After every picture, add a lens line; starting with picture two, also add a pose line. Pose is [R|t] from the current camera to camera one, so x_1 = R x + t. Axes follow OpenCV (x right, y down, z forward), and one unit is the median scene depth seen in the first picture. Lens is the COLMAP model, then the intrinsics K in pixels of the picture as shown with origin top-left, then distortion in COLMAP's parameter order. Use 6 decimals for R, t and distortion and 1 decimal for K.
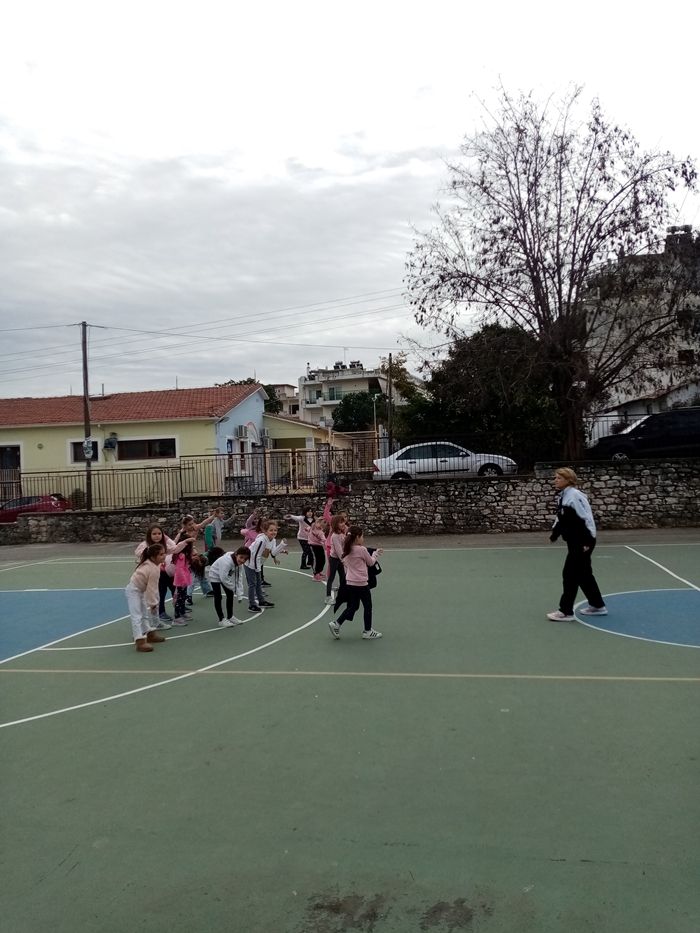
lens RADIAL K [[698.2, 0, 351.3], [0, 698.2, 470.1], [0, 0, 1]] dist [0.012668, -0.011418]
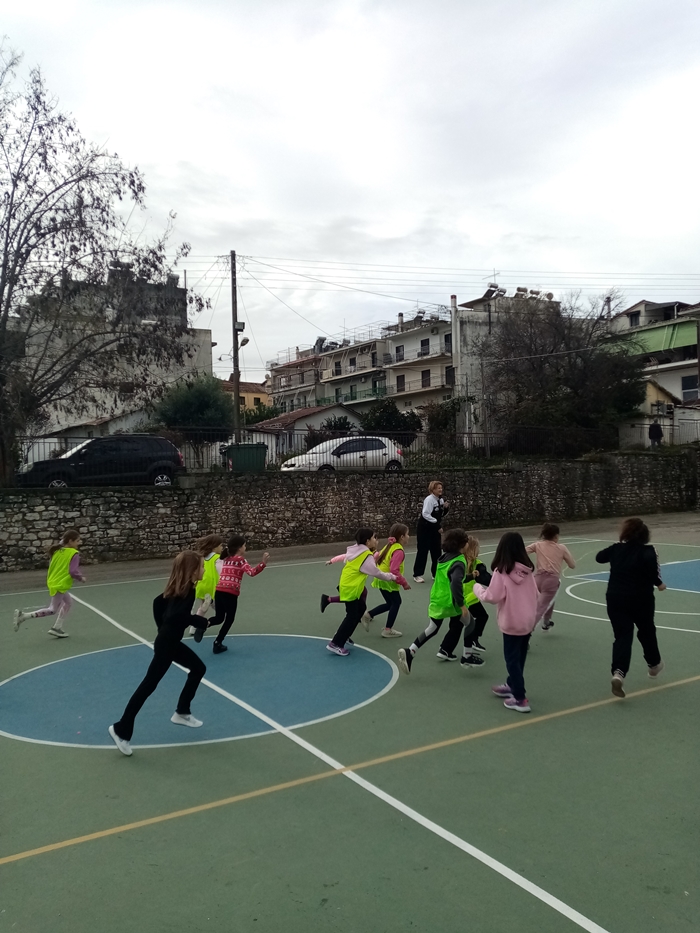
lens RADIAL K [[698.2, 0, 351.3], [0, 698.2, 470.1], [0, 0, 1]] dist [0.012668, -0.011418]
pose [[0.723664, 0.030778, 0.689466, 0.045729], [-0.001002, 0.999051, -0.043547, 0.001059], [-0.690152, 0.030822, 0.723008, 0.112791]]
